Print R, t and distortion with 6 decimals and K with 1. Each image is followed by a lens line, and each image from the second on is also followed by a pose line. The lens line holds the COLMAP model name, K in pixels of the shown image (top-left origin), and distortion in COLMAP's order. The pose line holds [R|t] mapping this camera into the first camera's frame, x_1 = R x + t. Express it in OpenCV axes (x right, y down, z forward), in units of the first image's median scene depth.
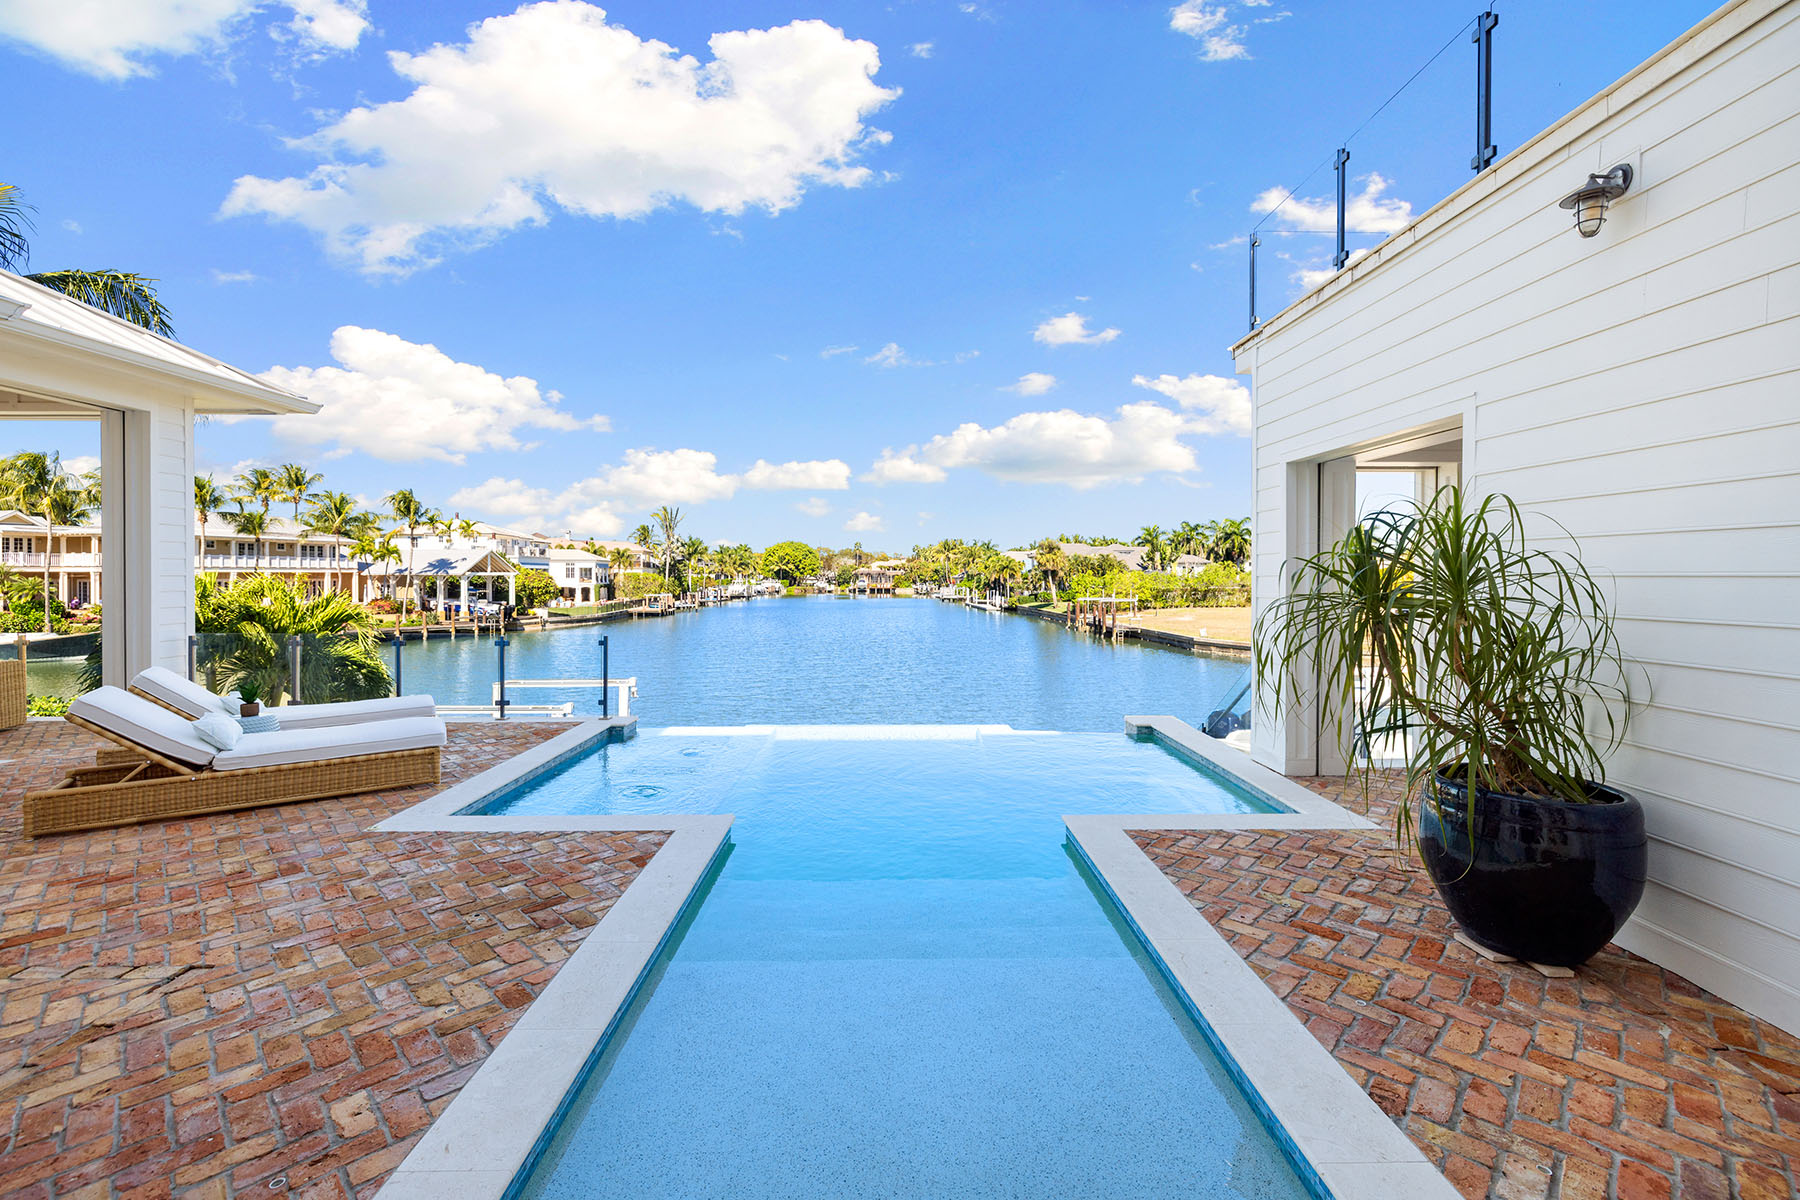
lens RADIAL K [[763.5, 0, 892.4], [0, 763.5, 581.5], [0, 0, 1]] dist [0.000501, 0.000196]
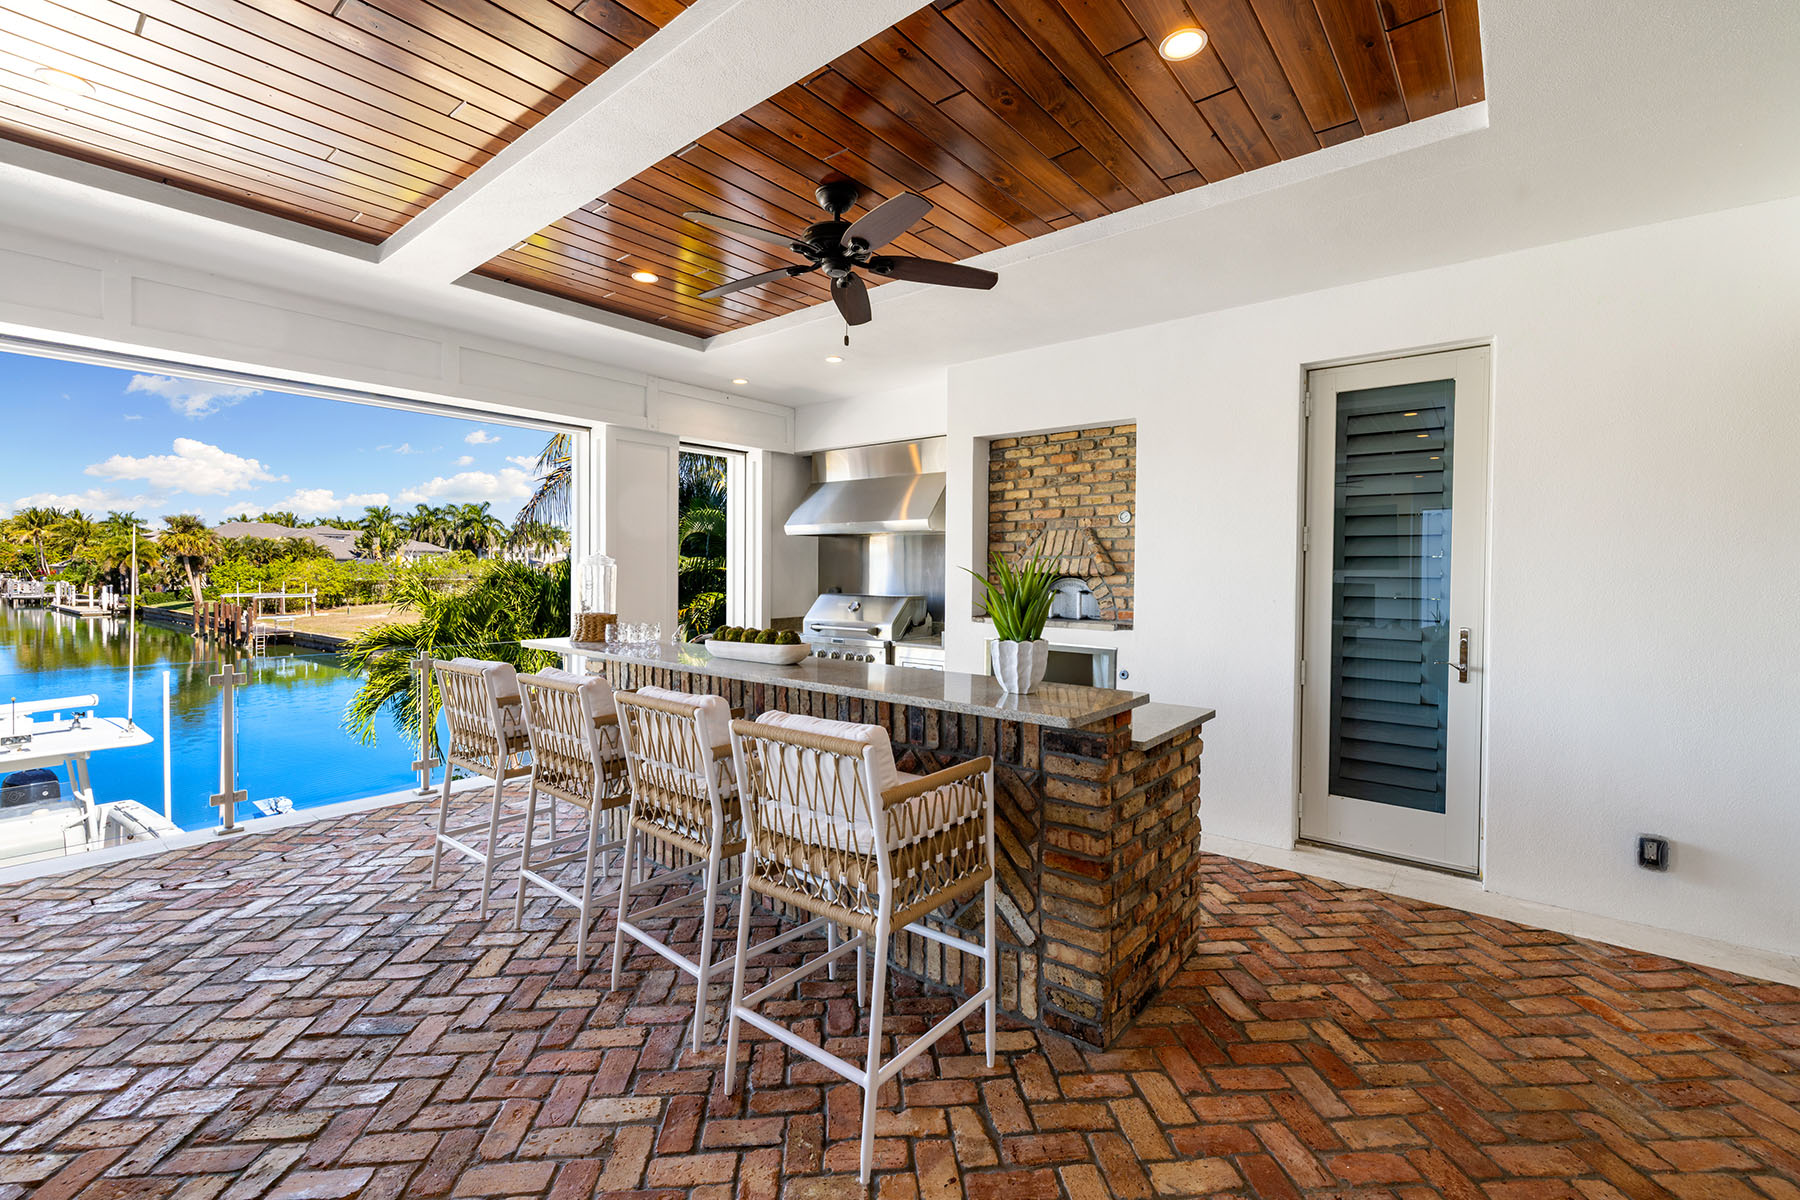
lens RADIAL K [[763.5, 0, 907.7], [0, 763.5, 588.2], [0, 0, 1]] dist [0.000501, 0.000196]
pose [[0.636980, -0.015895, 0.770717, 0.173646], [0.000632, 0.999798, 0.020097, 0.002678], [-0.770880, -0.012315, 0.636861, 0.019596]]
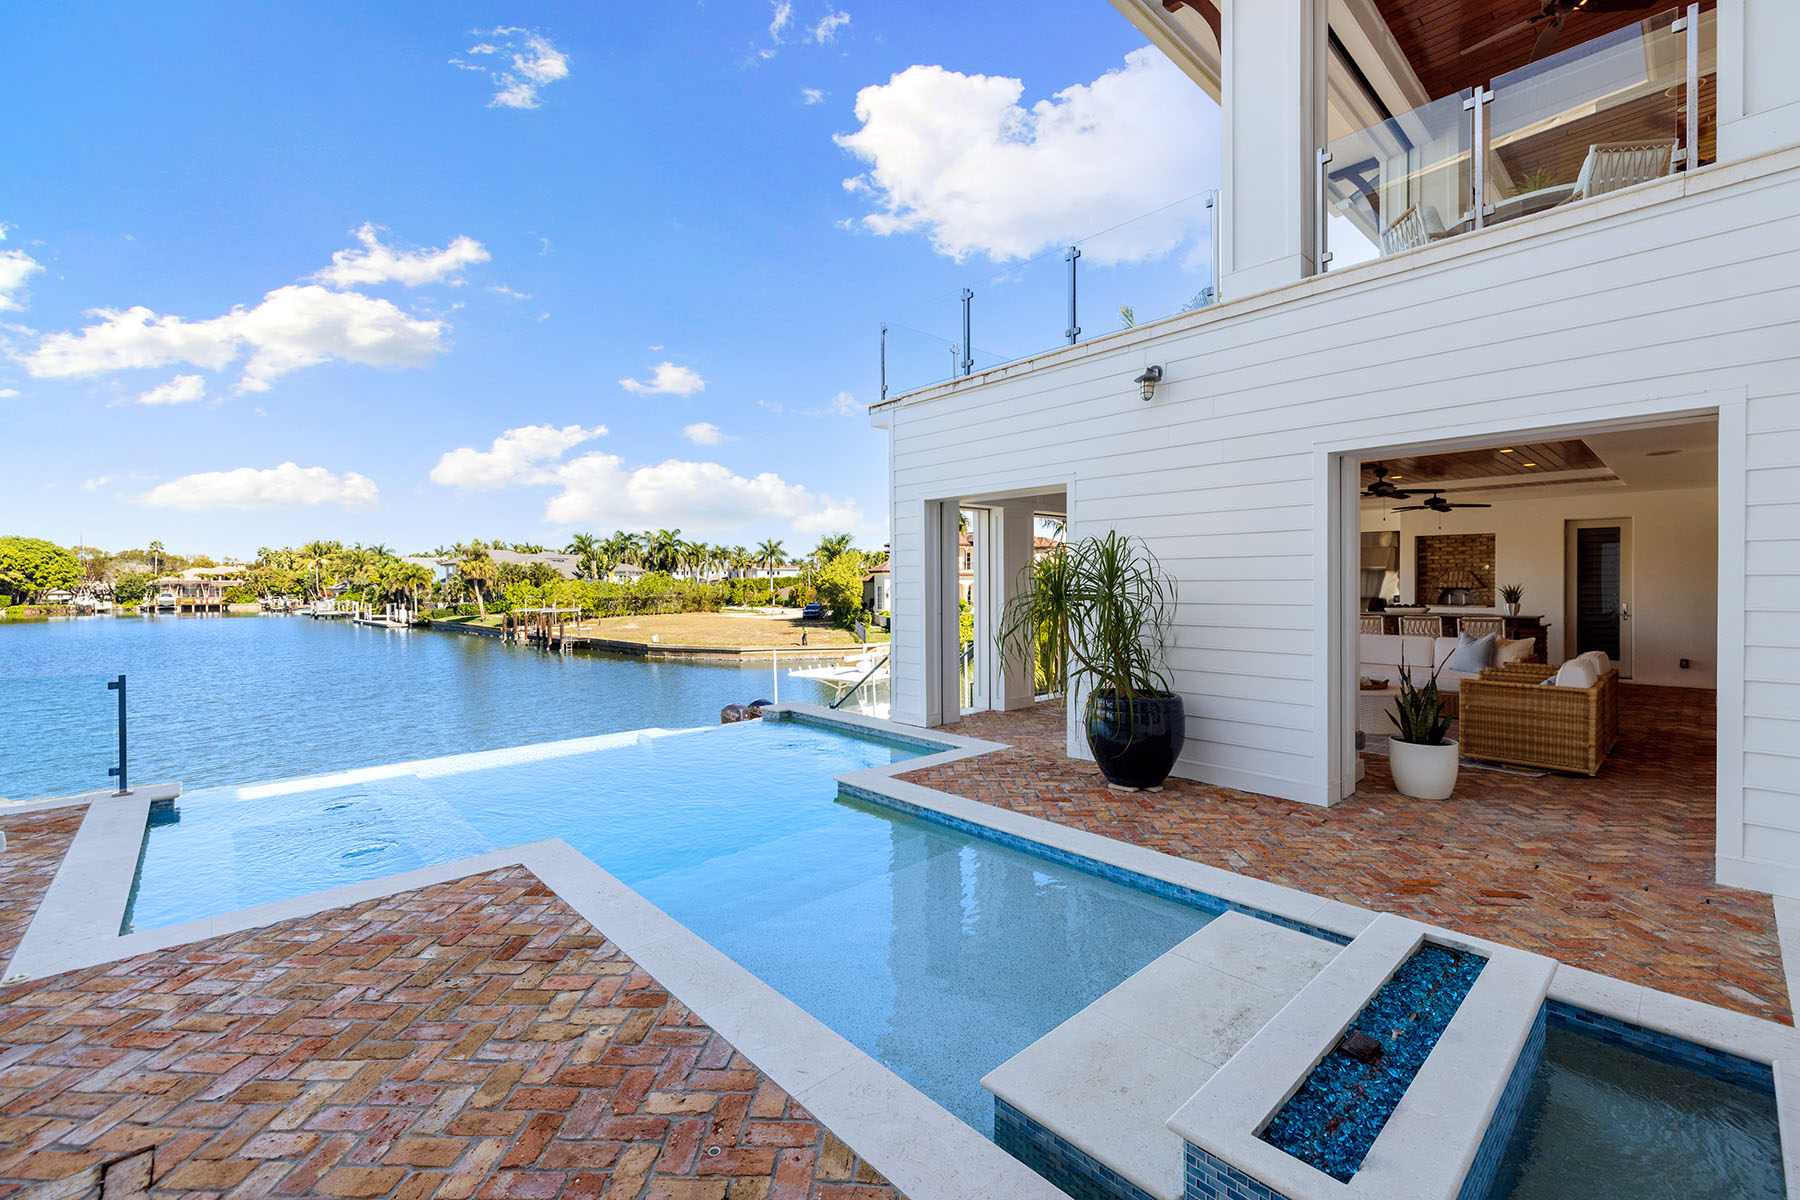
lens RADIAL K [[763.5, 0, 904.1], [0, 763.5, 588.8], [0, 0, 1]] dist [0.000501, 0.000196]
pose [[0.739740, -0.011553, 0.672794, -0.051899], [0.012794, 0.999913, 0.003102, -0.000055], [-0.672771, 0.006313, 0.739824, 0.000927]]
